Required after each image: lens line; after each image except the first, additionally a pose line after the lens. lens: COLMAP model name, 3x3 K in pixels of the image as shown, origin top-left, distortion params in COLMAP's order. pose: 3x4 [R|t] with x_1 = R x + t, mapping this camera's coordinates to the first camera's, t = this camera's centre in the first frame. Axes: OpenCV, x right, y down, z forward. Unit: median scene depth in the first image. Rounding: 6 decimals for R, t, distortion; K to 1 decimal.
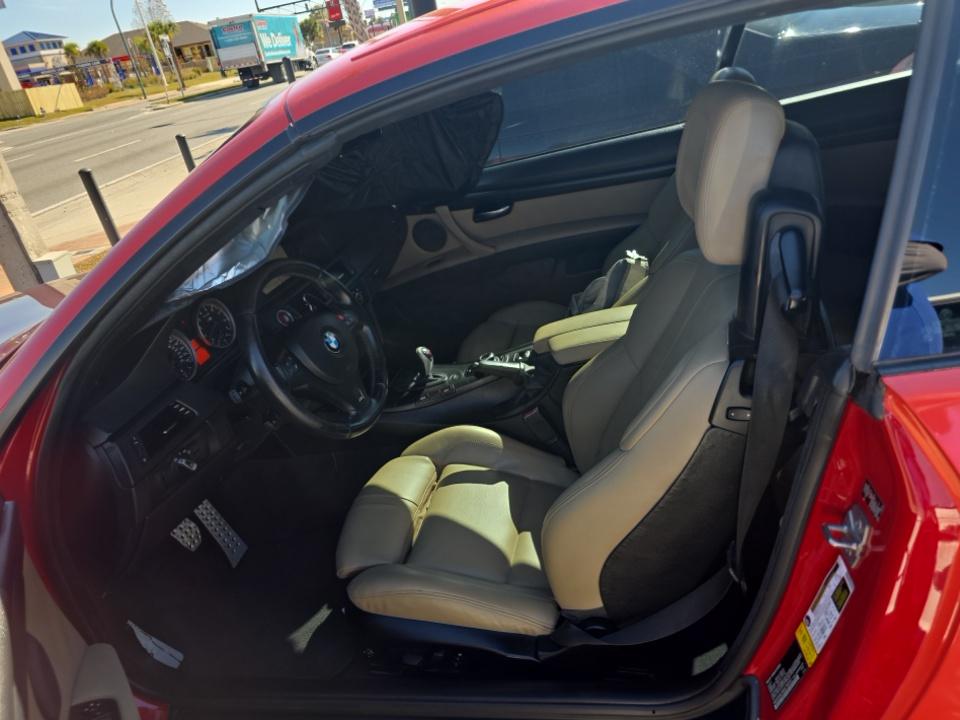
lens RADIAL K [[641.8, 0, 480.0], [0, 641.8, 360.0], [0, 0, 1]] dist [0.042903, -0.035508]
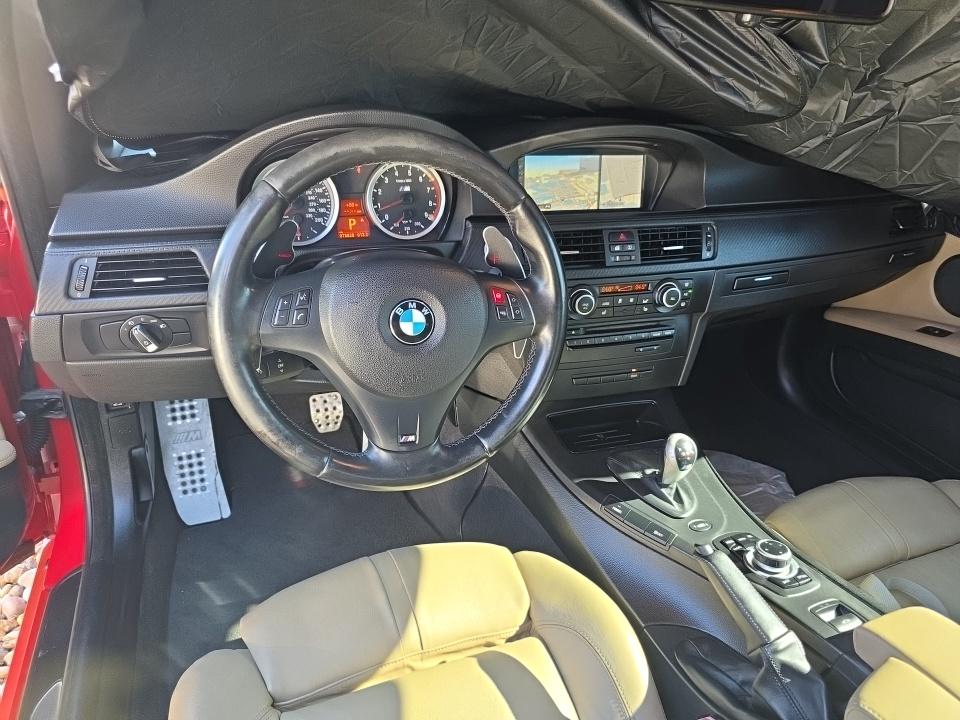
lens RADIAL K [[641.8, 0, 480.0], [0, 641.8, 360.0], [0, 0, 1]] dist [0.042903, -0.035508]
pose [[0.525798, 0.613471, -0.589228, 0.097830], [-0.537635, 0.776482, 0.328670, -0.164536], [0.659155, 0.143976, 0.738096, 0.537413]]
